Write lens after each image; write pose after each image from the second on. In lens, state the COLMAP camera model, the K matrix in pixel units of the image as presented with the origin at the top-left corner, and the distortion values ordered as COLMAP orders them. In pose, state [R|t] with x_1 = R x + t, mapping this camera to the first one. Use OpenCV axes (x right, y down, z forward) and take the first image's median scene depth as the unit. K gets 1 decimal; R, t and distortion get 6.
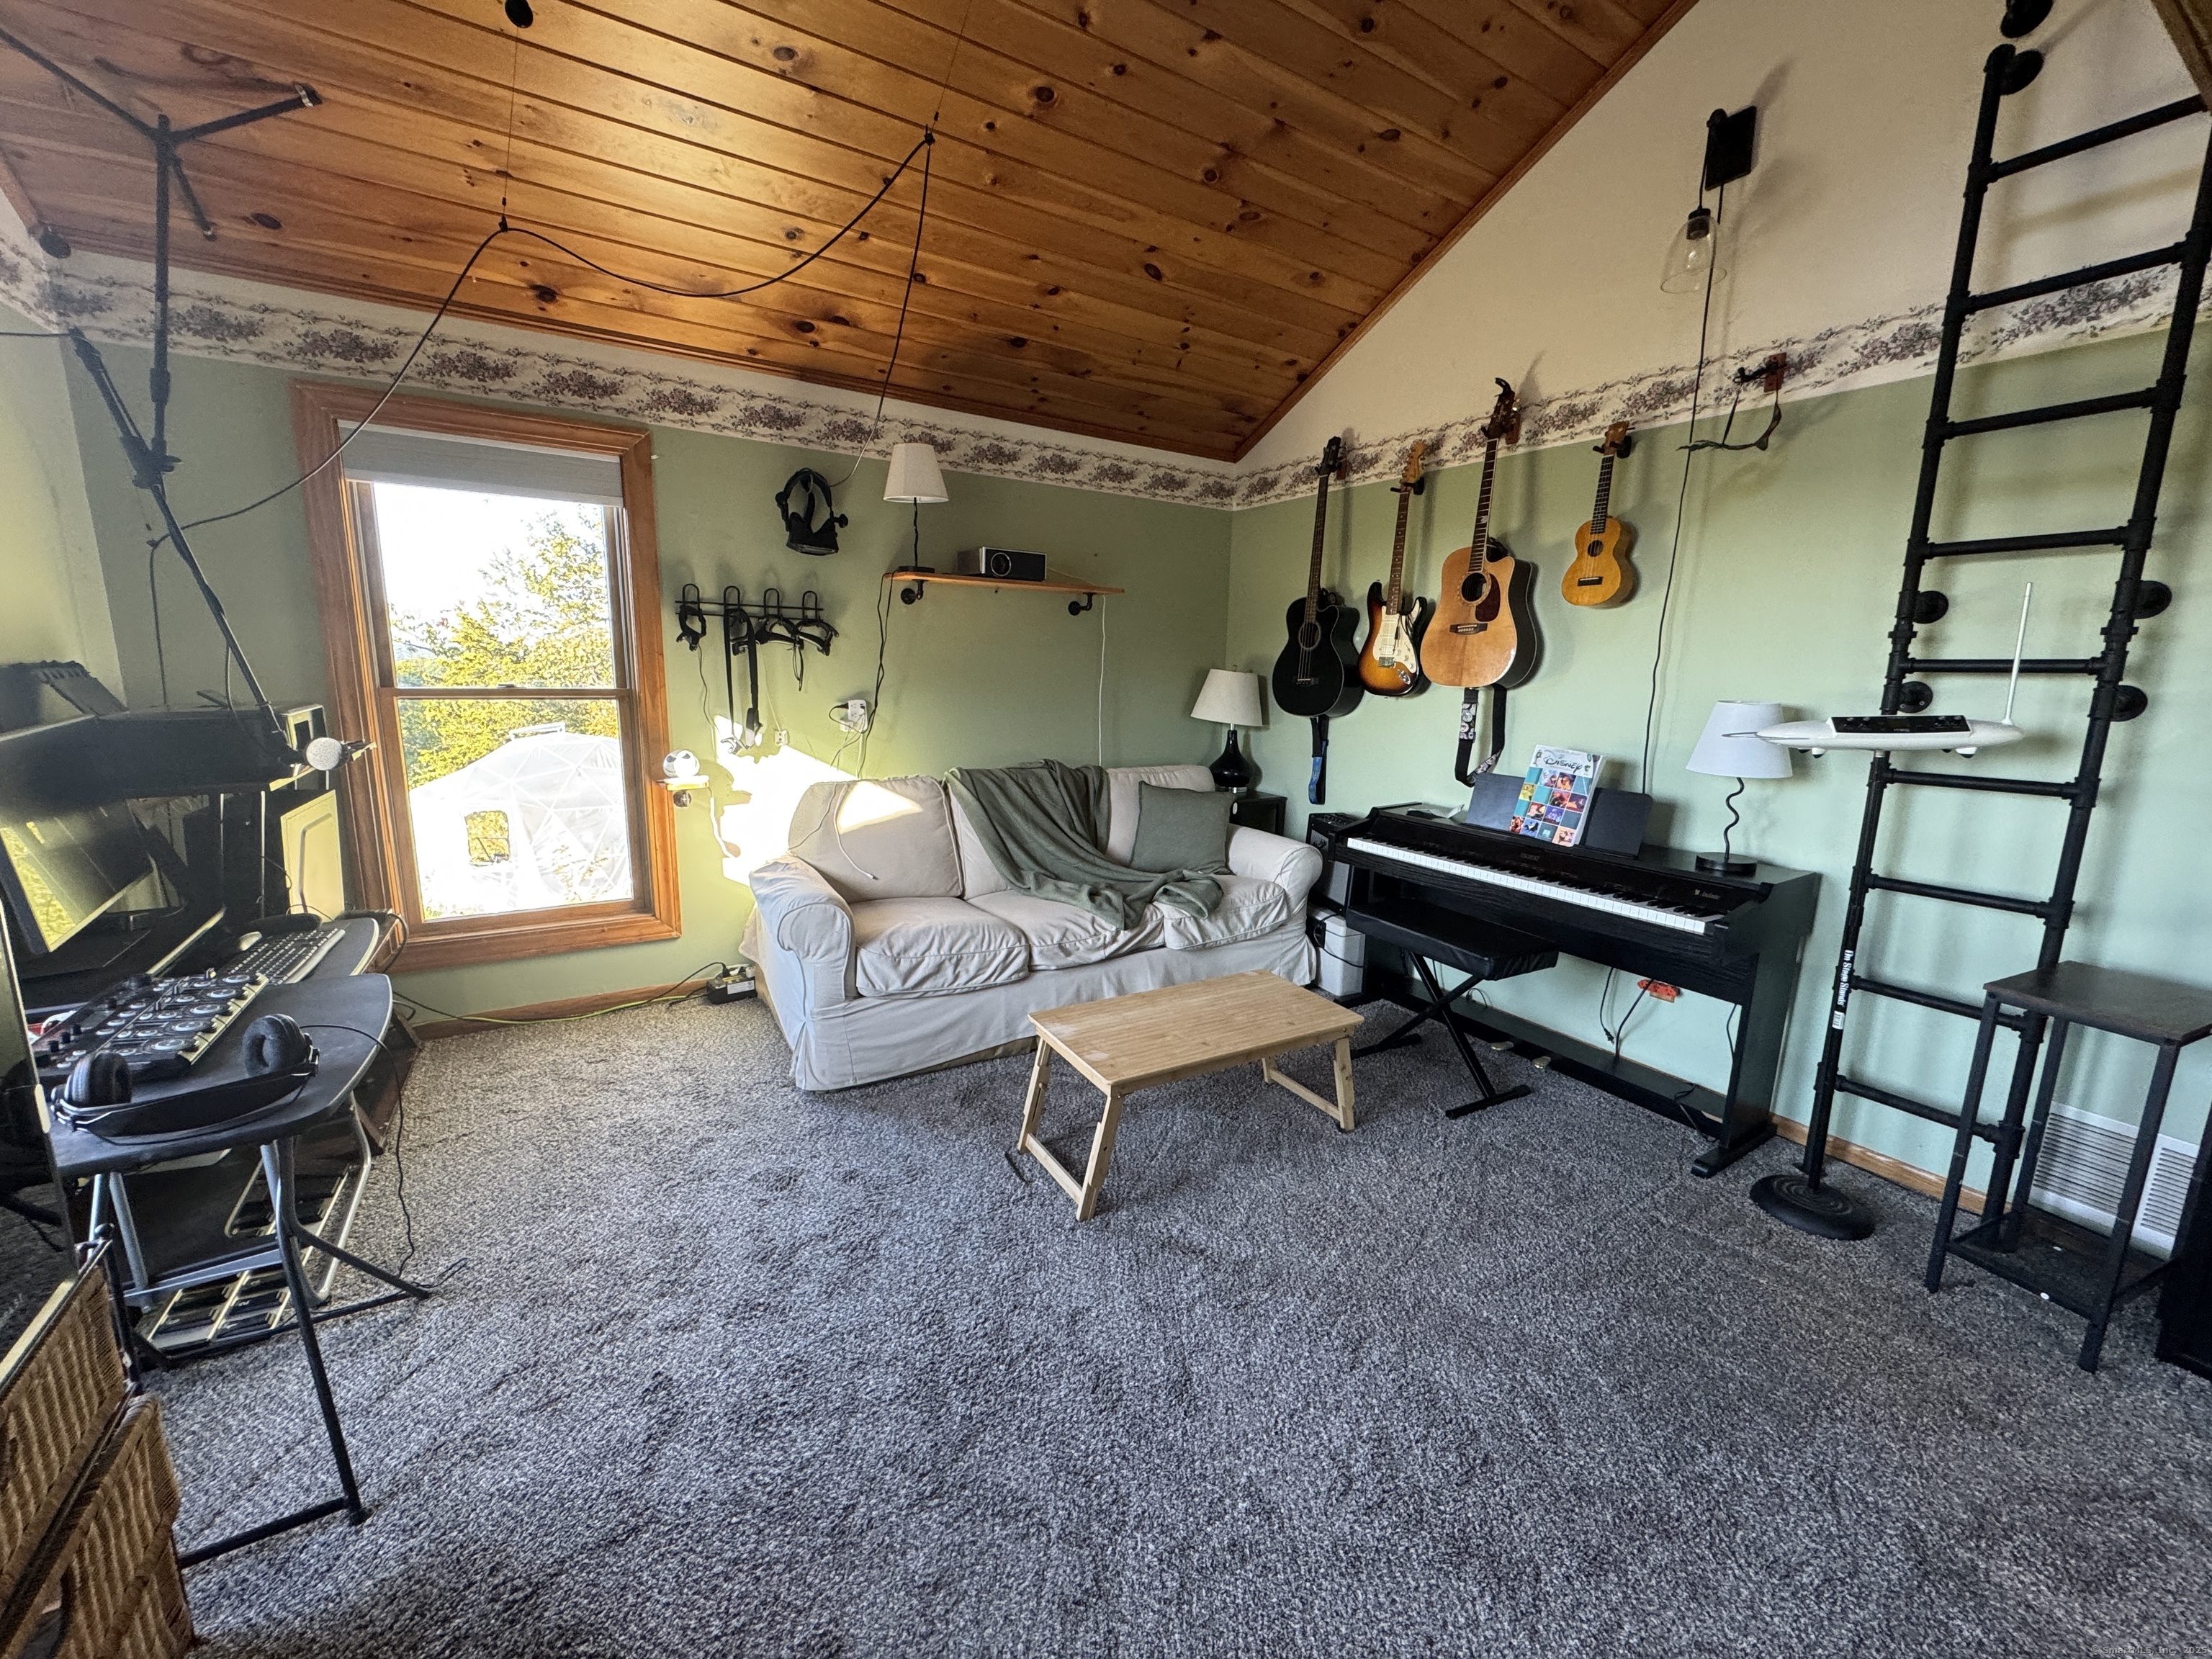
lens RADIAL K [[882.1, 0, 1106.0], [0, 882.1, 829.5], [0, 0, 1]] dist [-0.002112, -0.000323]
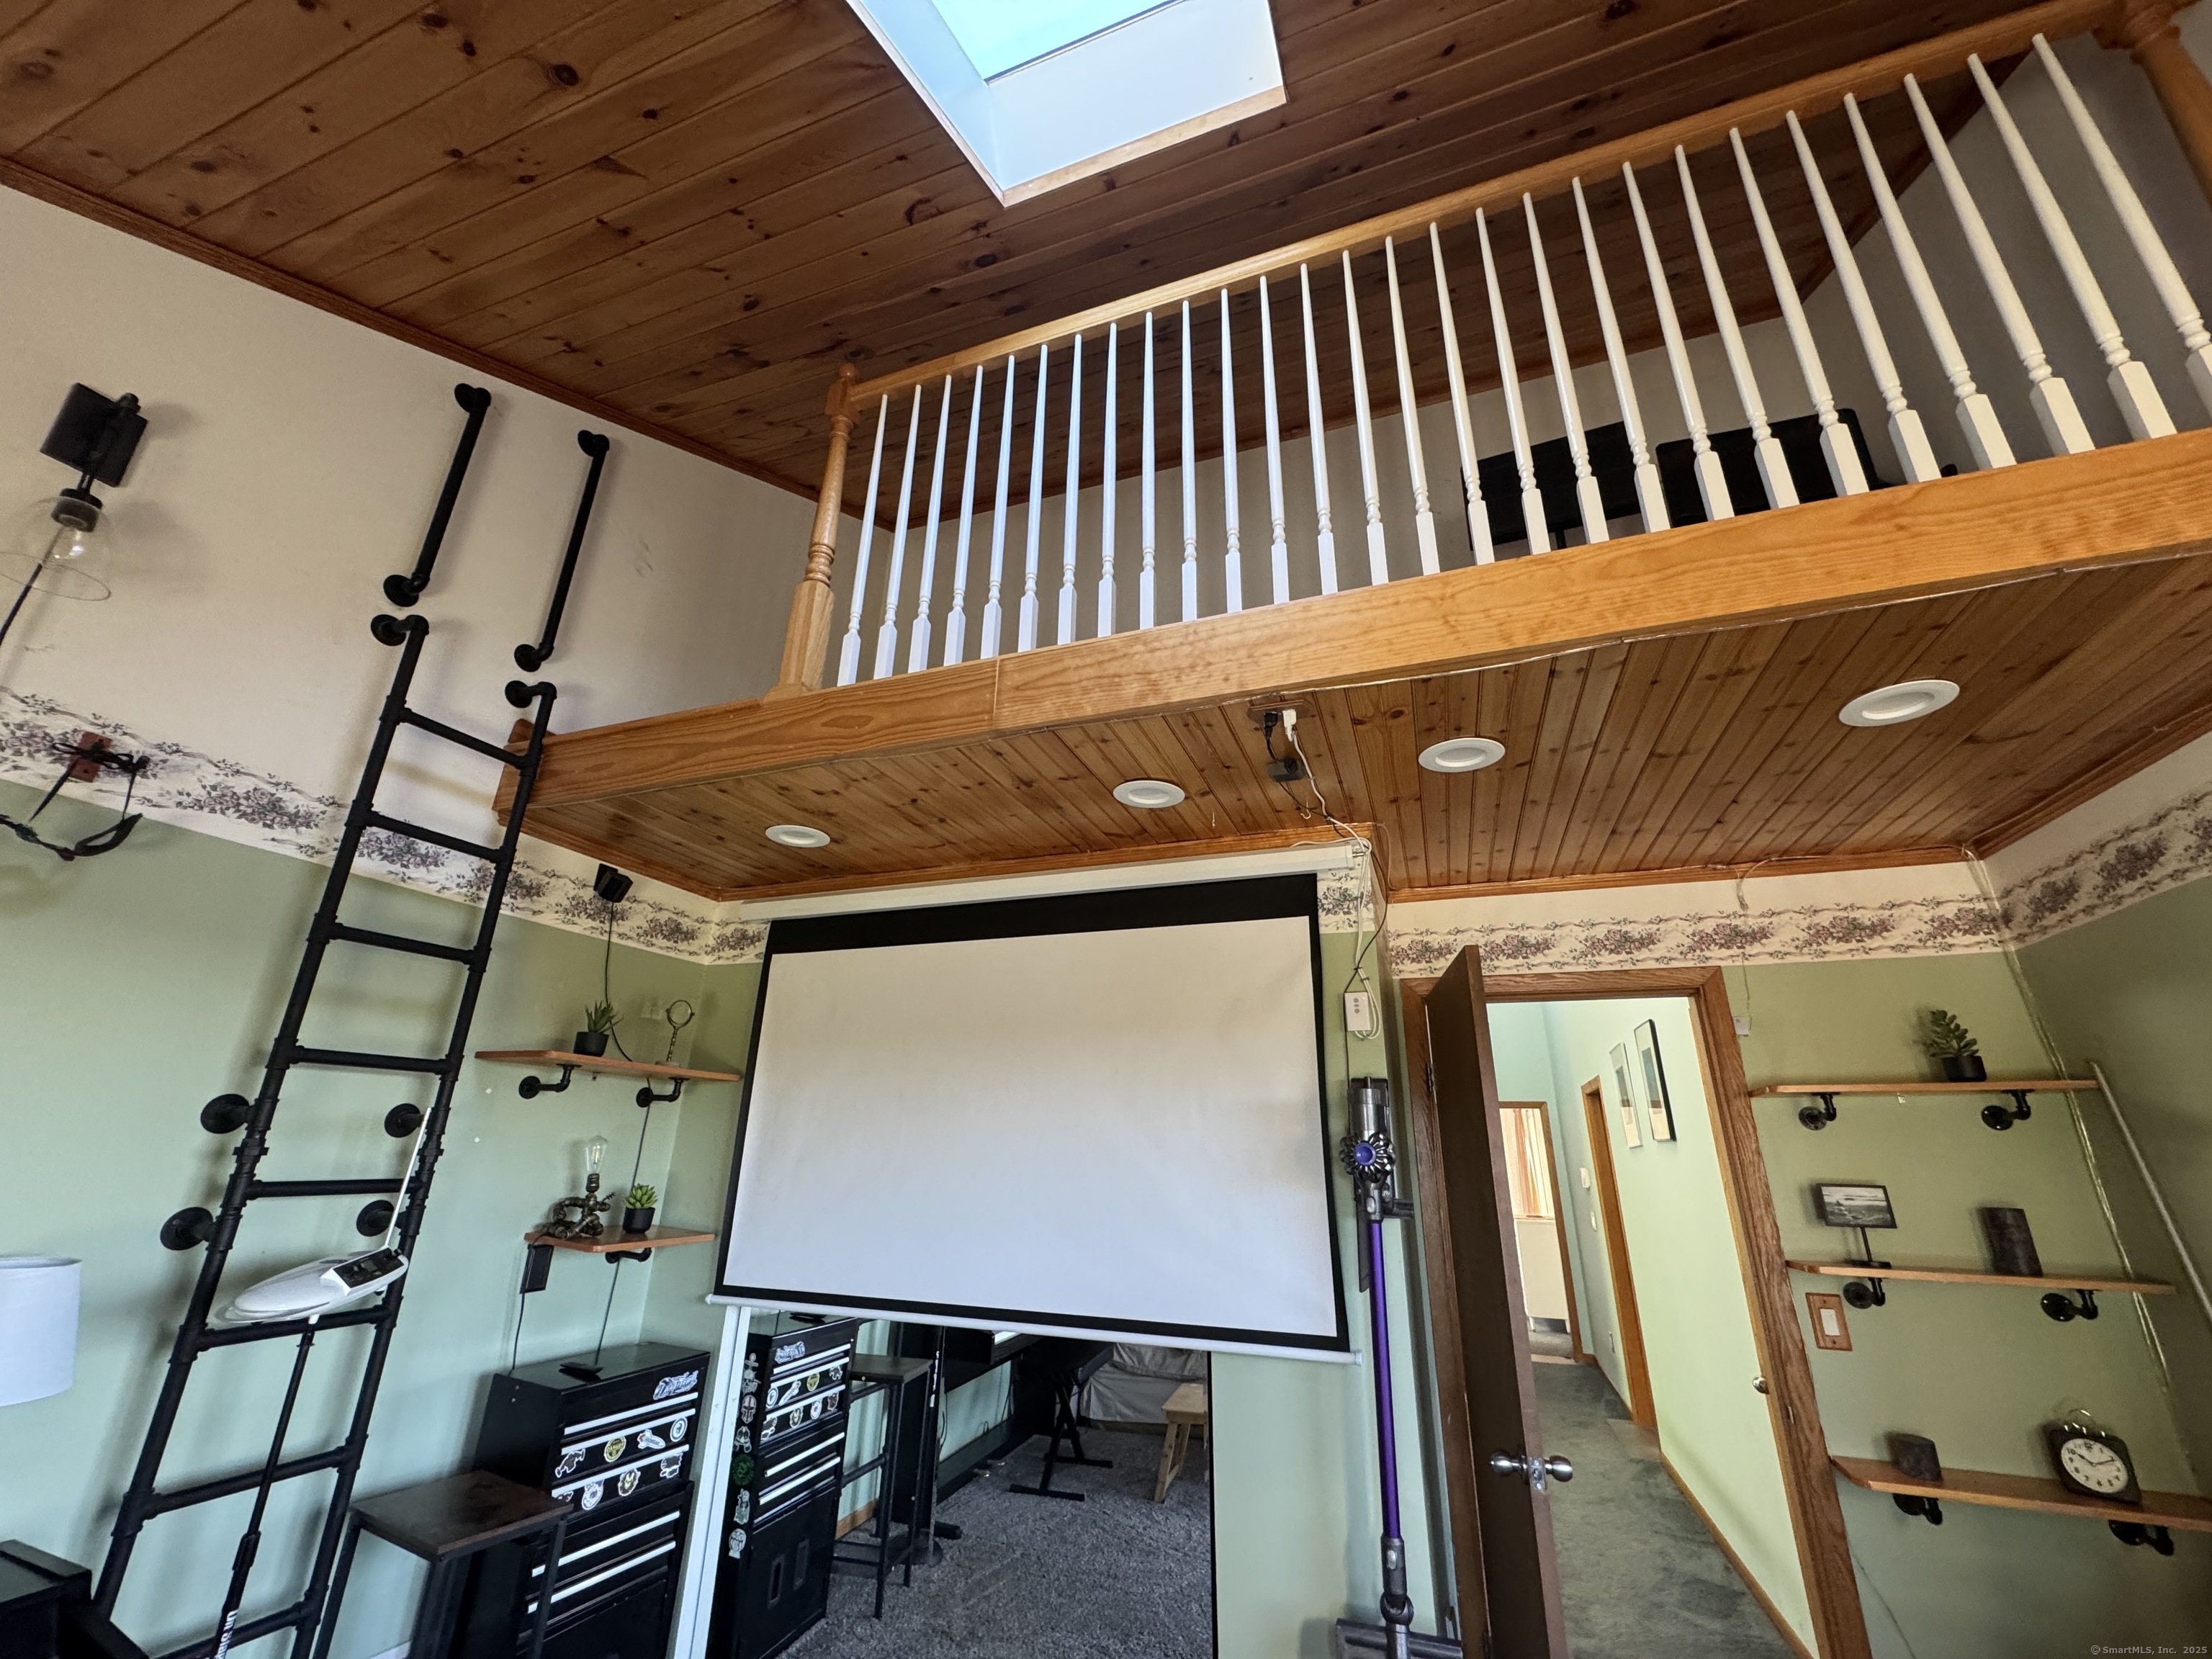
lens RADIAL K [[882.1, 0, 1106.0], [0, 882.1, 829.5], [0, 0, 1]] dist [-0.002112, -0.000323]
pose [[-0.611849, 0.234429, 0.755436, -0.310284], [0.104539, 0.970659, -0.216549, -0.262776], [-0.784036, -0.053523, -0.618404, 0.933499]]
